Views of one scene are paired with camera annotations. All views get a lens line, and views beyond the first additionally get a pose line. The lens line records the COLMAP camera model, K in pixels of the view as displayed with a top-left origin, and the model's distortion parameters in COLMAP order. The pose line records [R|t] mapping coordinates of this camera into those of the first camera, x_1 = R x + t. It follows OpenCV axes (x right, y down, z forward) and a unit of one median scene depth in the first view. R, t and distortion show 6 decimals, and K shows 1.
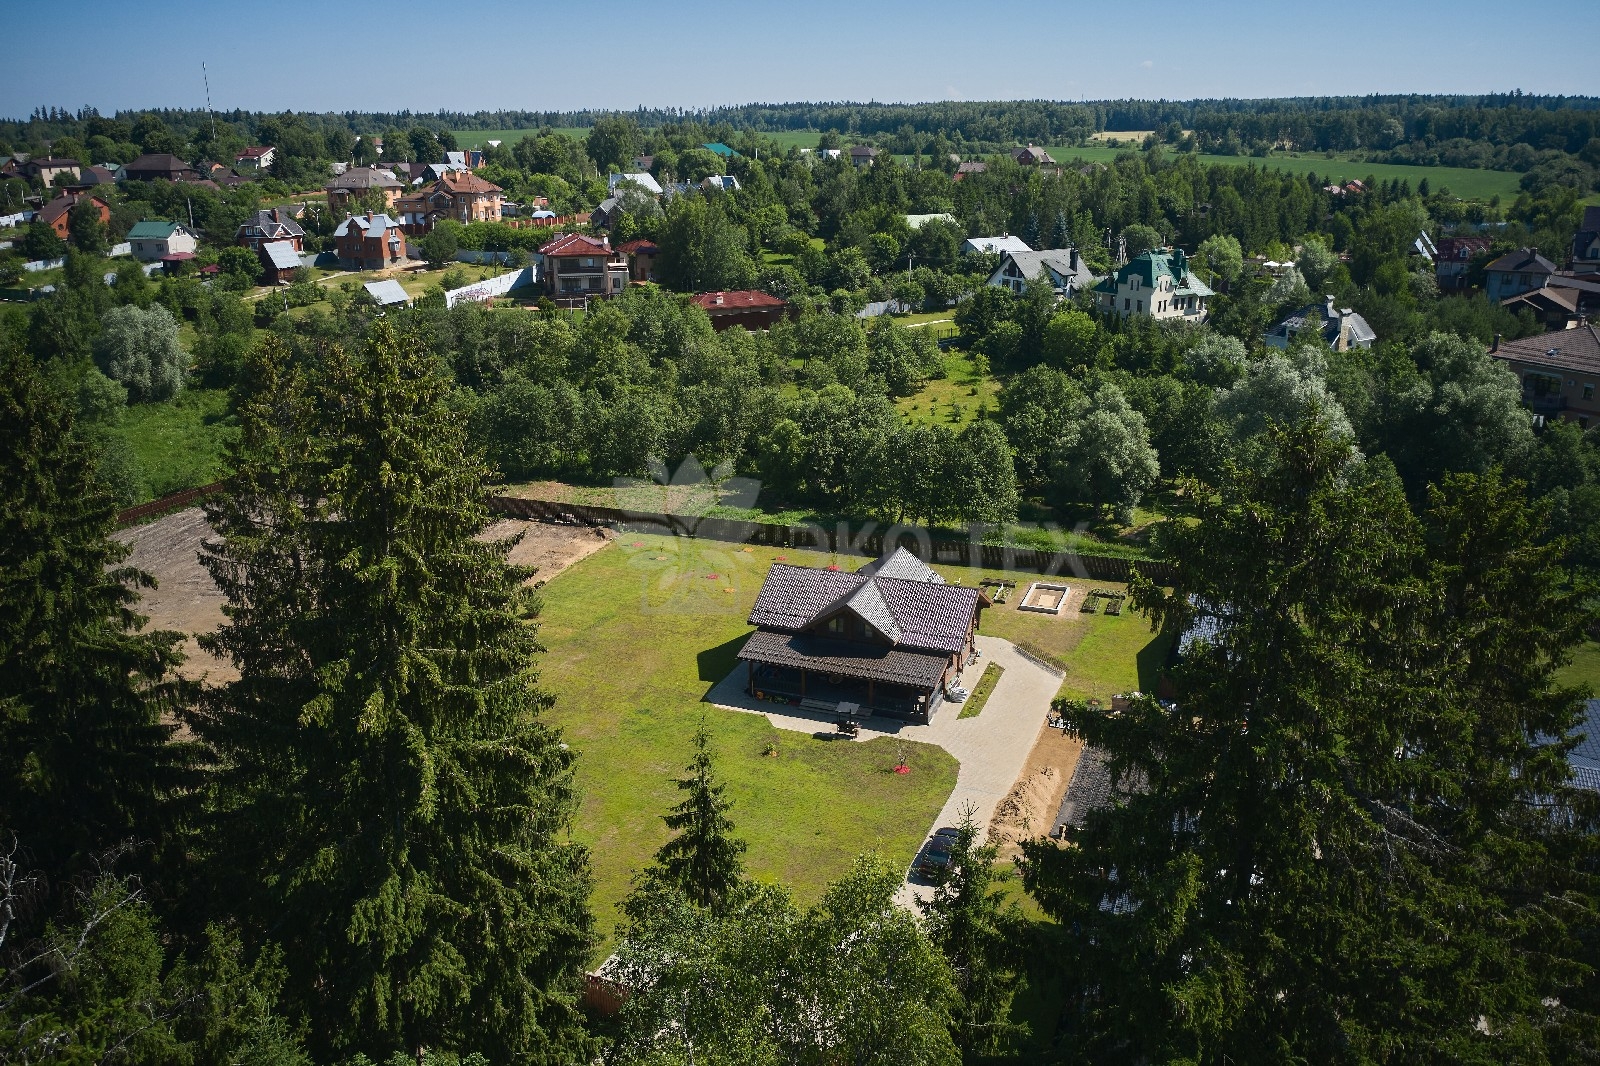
lens RADIAL K [[1257.8, 0, 800.0], [0, 1257.8, 533.0], [0, 0, 1]] dist [-0.013072, -0.001660]
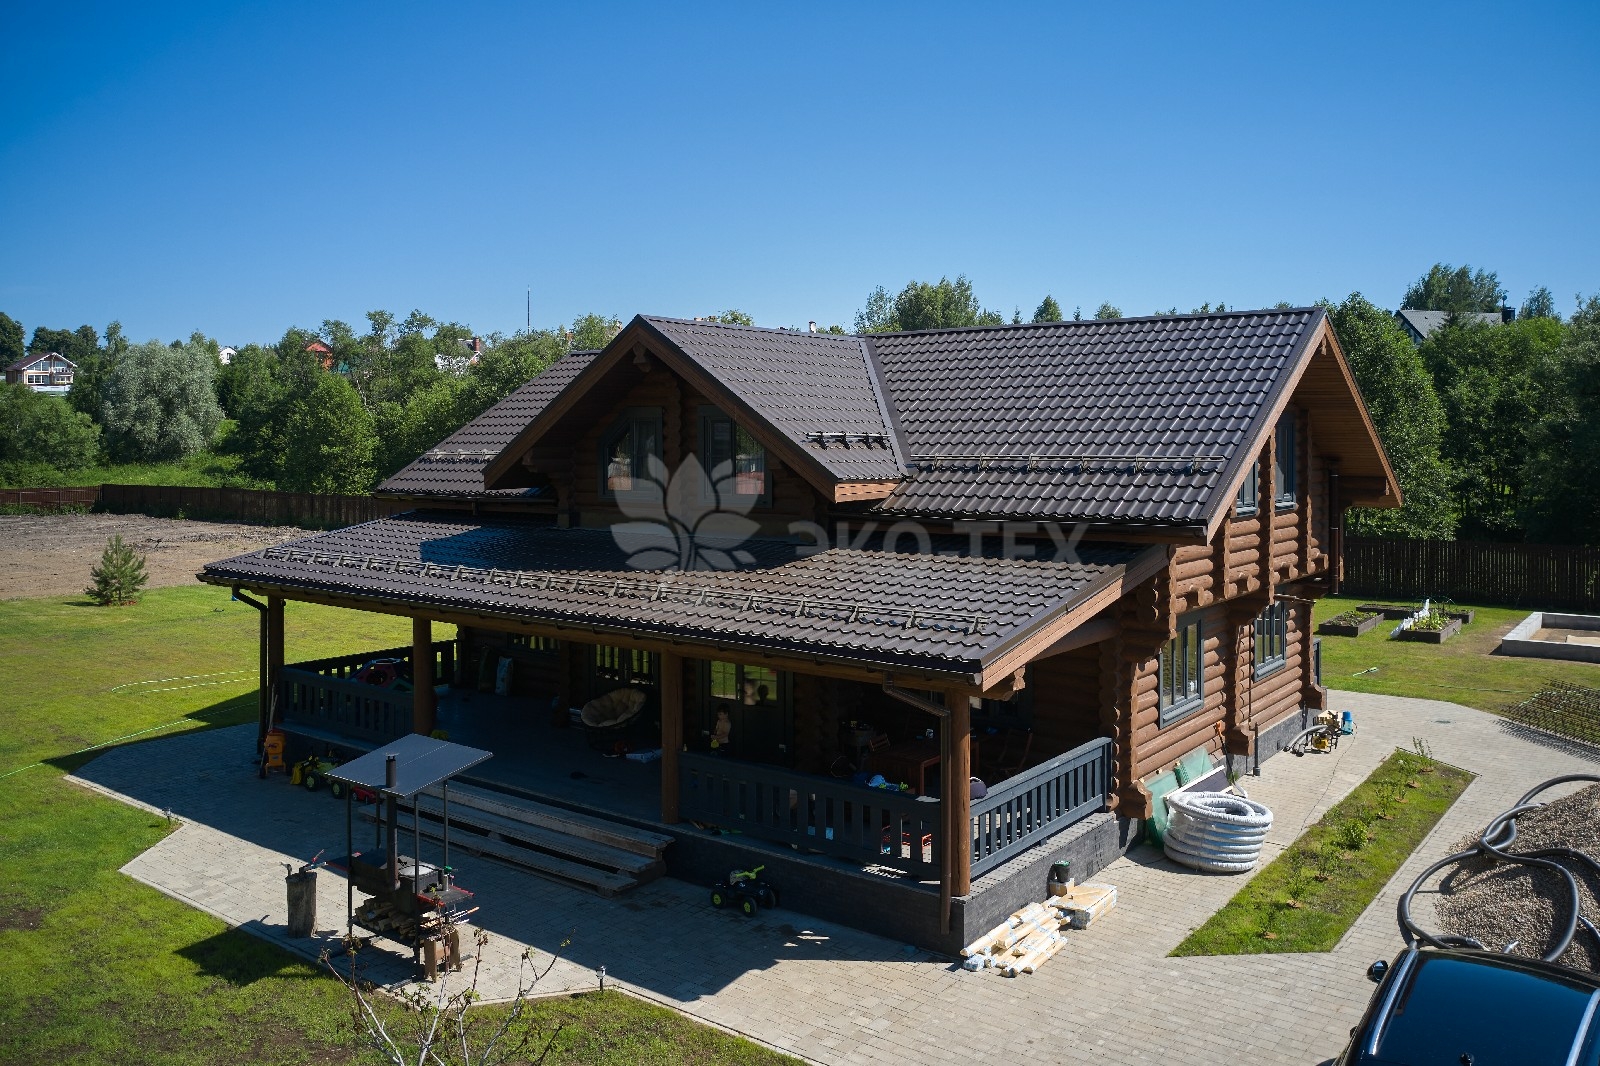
lens RADIAL K [[1255.4, 0, 803.9], [0, 1255.4, 449.5], [0, 0, 1]] dist [-0.013532, -0.008350]
pose [[0.961171, 0.003633, -0.275930, 0.073530], [-0.085842, 0.954239, -0.286458, 0.081801], [0.262263, 0.299021, 0.917499, 0.497373]]
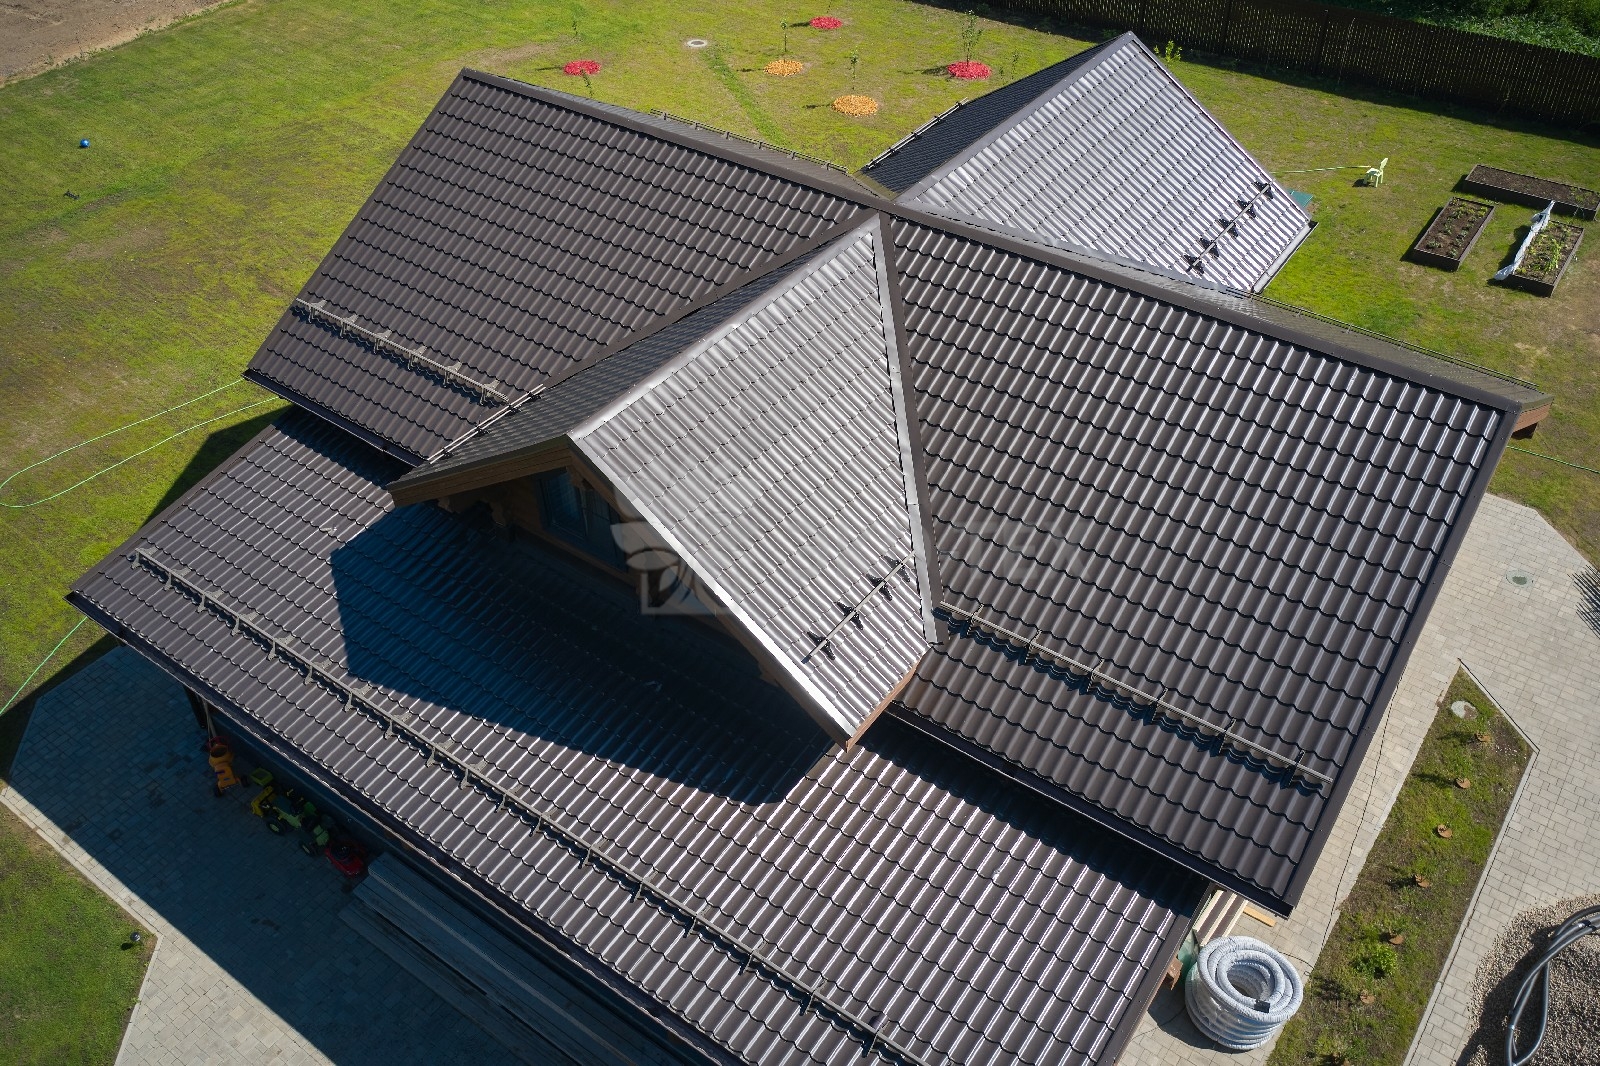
lens RADIAL K [[1384.9, 0, 819.1], [0, 1384.9, 469.4], [0, 0, 1]] dist [-0.008745, -0.003212]
pose [[0.968200, 0.148418, -0.201397, 0.060873], [-0.067727, 0.930452, 0.360101, -0.001129], [0.240836, -0.335010, 0.910915, 0.517722]]
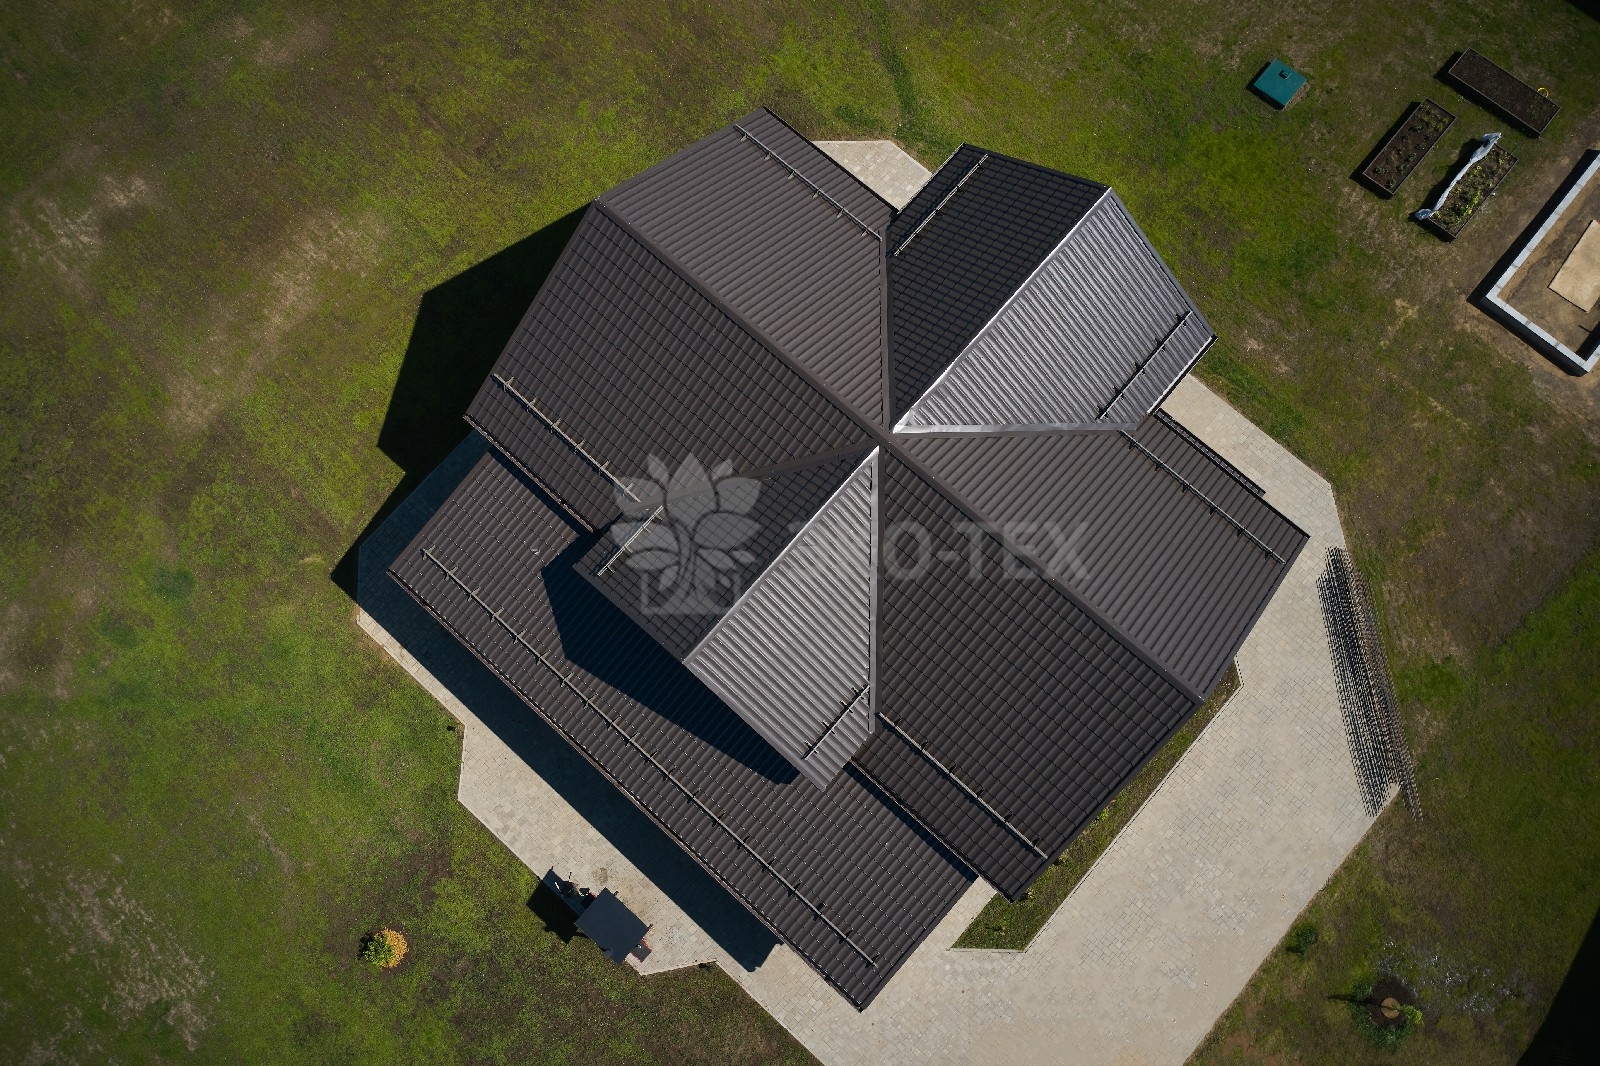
lens RADIAL K [[1257.8, 0, 800.0], [0, 1257.8, 533.0], [0, 0, 1]] dist [-0.013072, -0.001660]
pose [[0.938490, 0.332316, -0.093822, 0.047507], [-0.090094, 0.497946, 0.862515, -0.121160], [0.333346, -0.801009, 0.497257, 0.541145]]
